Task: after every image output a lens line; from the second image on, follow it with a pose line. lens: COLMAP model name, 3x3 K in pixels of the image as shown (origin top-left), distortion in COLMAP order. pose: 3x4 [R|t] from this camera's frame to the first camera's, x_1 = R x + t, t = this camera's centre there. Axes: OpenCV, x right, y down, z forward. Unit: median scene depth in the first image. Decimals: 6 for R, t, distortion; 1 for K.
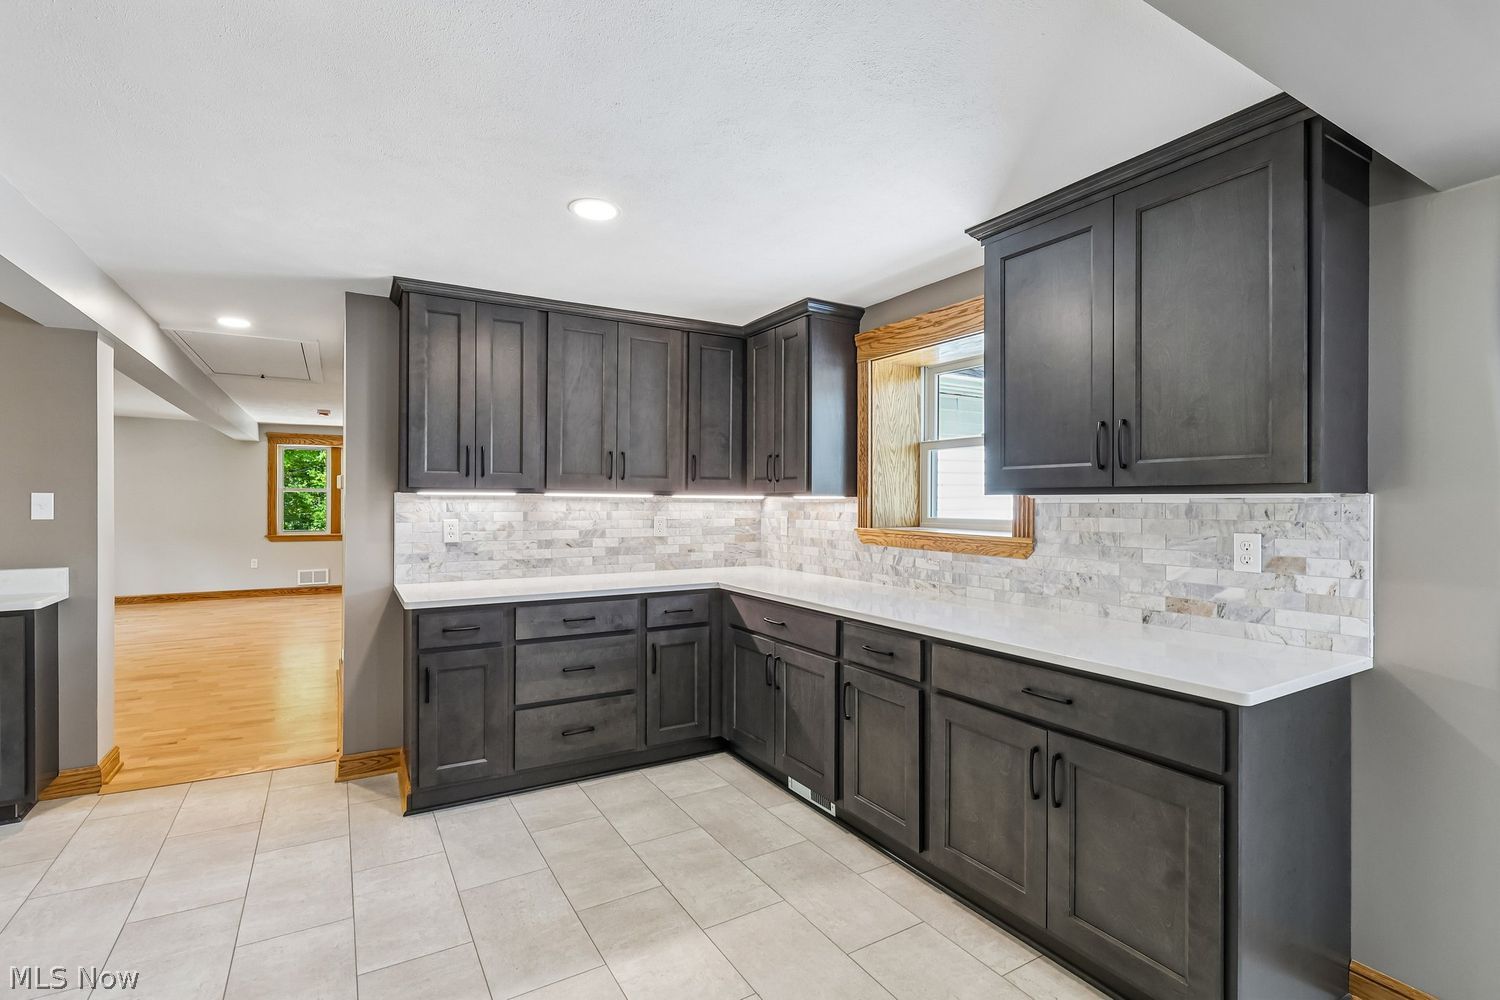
lens RADIAL K [[697.6, 0, 750.0], [0, 697.6, 500.0], [0, 0, 1]] dist [-0.002173, -0.000175]
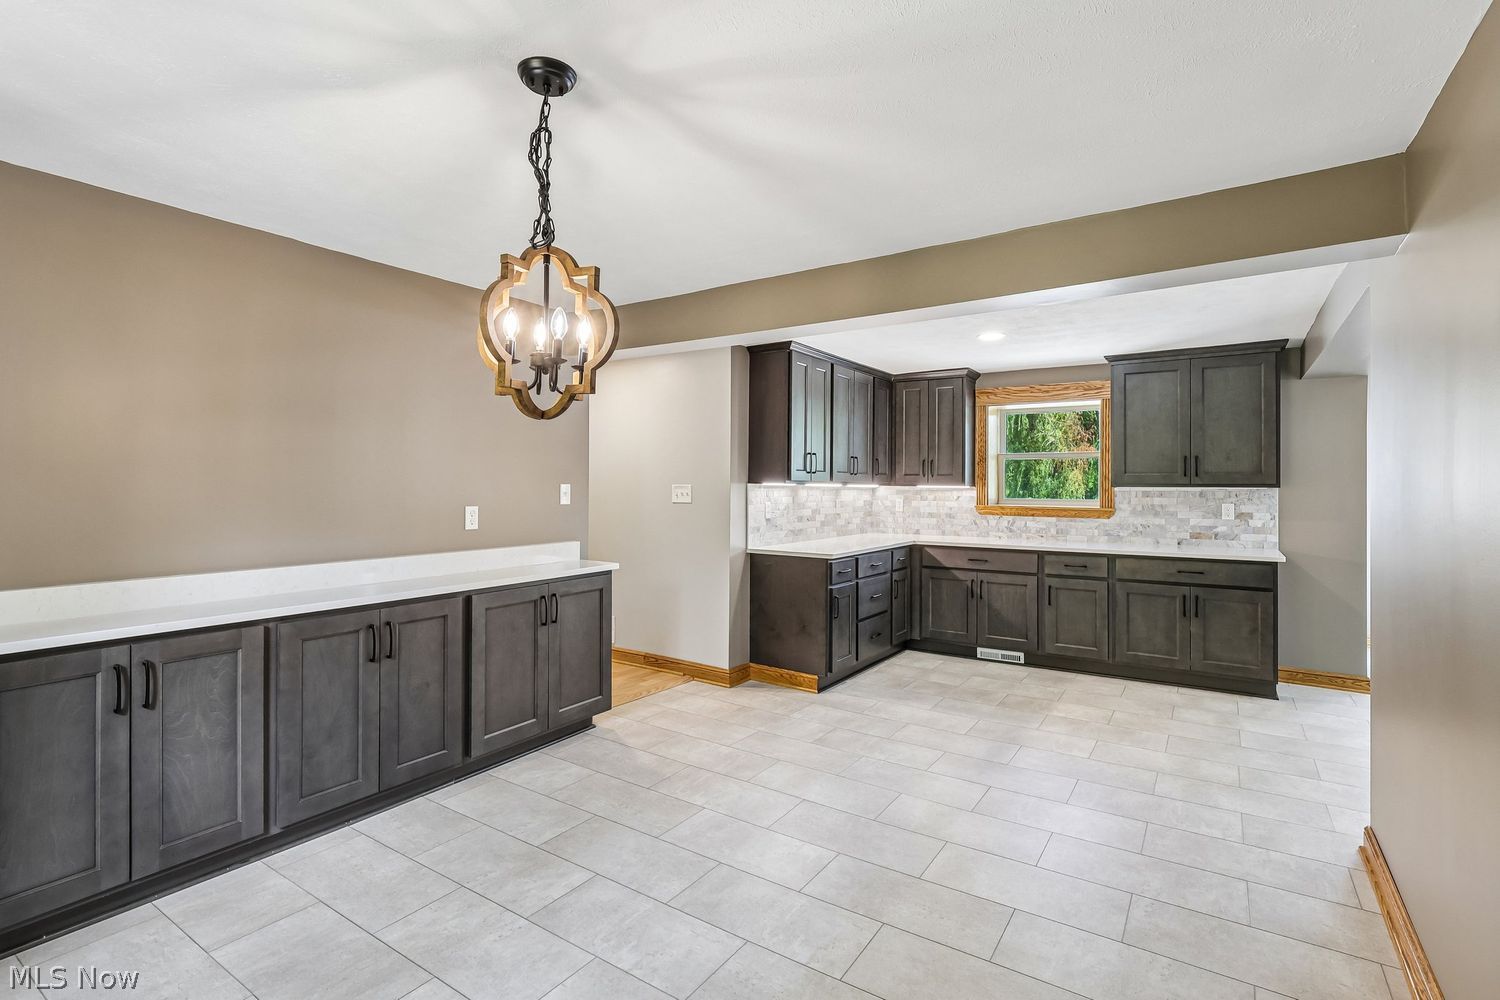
lens RADIAL K [[712.7, 0, 743.0], [0, 712.7, 482.4], [0, 0, 1]] dist [-0.001578, -0.000211]
pose [[0.902503, 0.003439, 0.430670, -1.434639], [-0.002272, 0.999992, -0.003225, -0.010482], [-0.430677, 0.001932, 0.902504, -0.386734]]
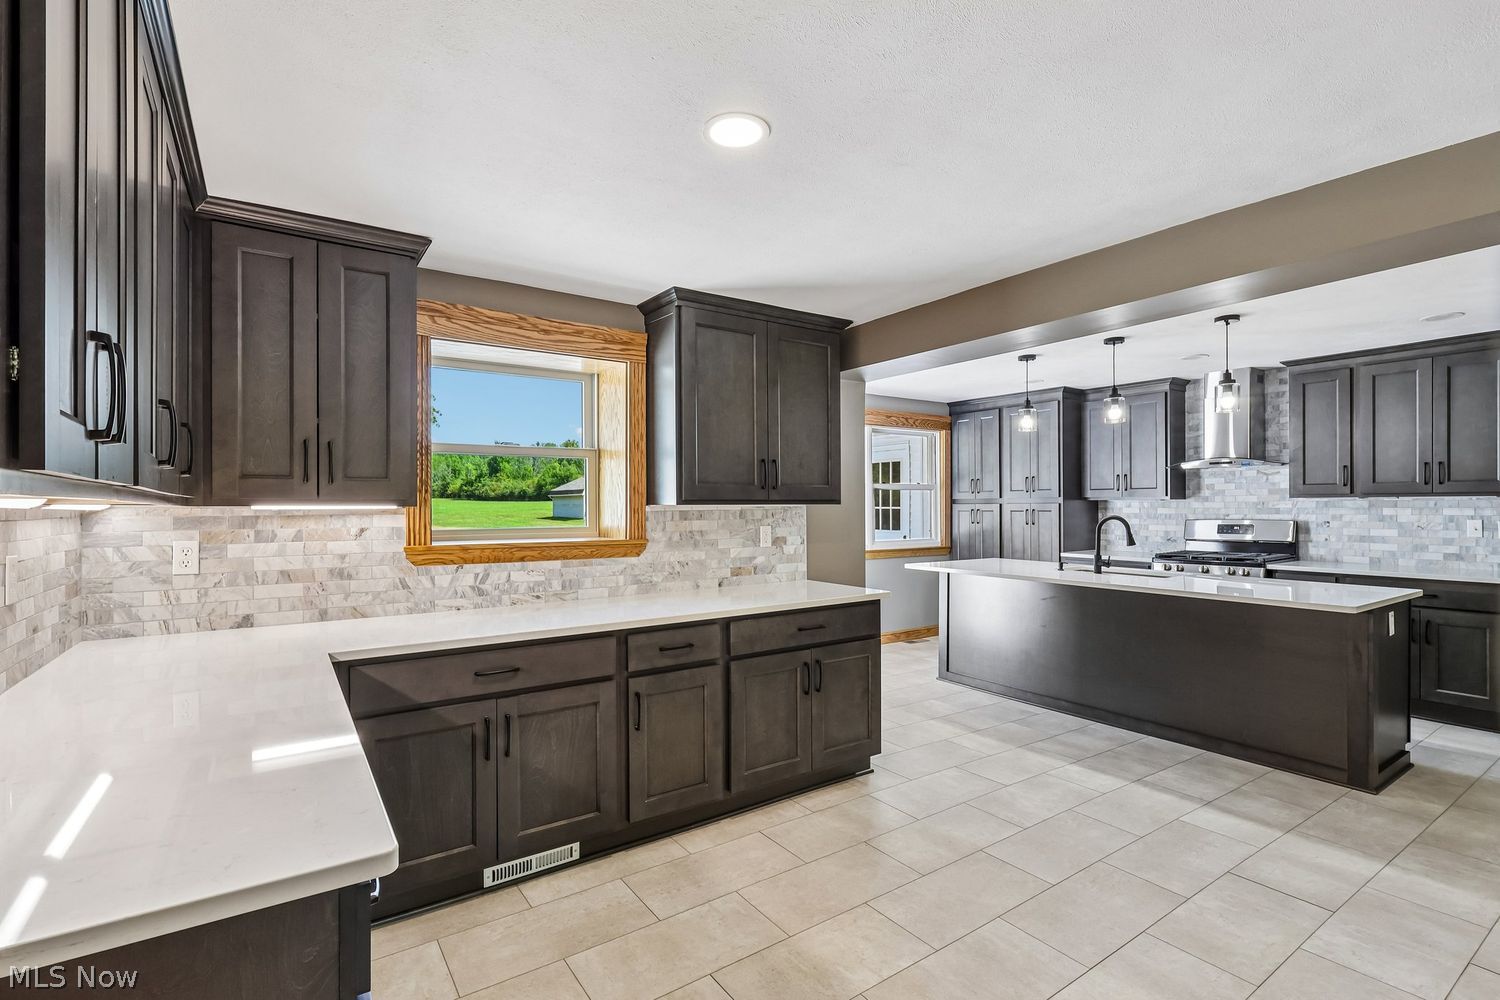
lens RADIAL K [[697.6, 0, 750.0], [0, 697.6, 500.0], [0, 0, 1]] dist [-0.002173, -0.000175]
pose [[-0.071482, 0.005659, 0.997426, -0.858001], [0.003940, 0.999978, -0.005391, -0.007811], [-0.997434, 0.003544, -0.071503, 0.901710]]
